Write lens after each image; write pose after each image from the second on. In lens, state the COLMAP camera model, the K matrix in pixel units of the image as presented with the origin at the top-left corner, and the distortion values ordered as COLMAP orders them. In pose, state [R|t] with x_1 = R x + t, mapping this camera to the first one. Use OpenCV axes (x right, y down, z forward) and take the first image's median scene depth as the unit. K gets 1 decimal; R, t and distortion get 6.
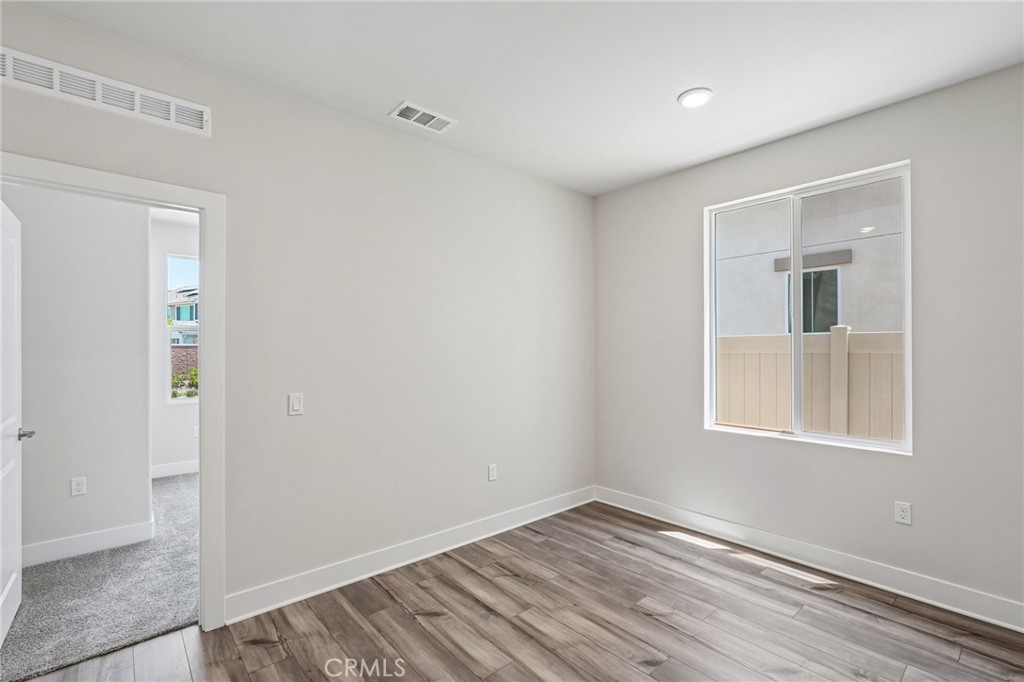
lens RADIAL K [[459.0, 0, 515.8], [0, 459.0, 348.0], [0, 0, 1]] dist [-0.000135, 0.000735]
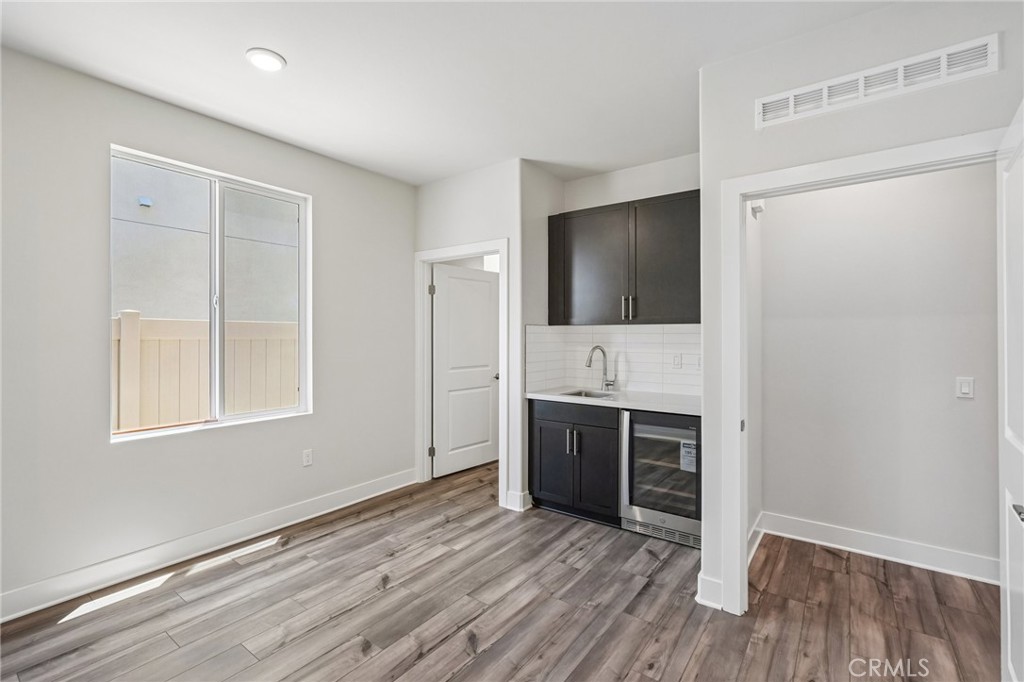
lens RADIAL K [[455.1, 0, 509.3], [0, 455.1, 335.1], [0, 0, 1]] dist [-0.000564, 0.000368]
pose [[-0.204830, 0.003502, 0.978791, -0.547046], [-0.004283, 0.999981, -0.004474, 0.003345], [-0.978788, -0.005109, -0.204811, 0.656449]]
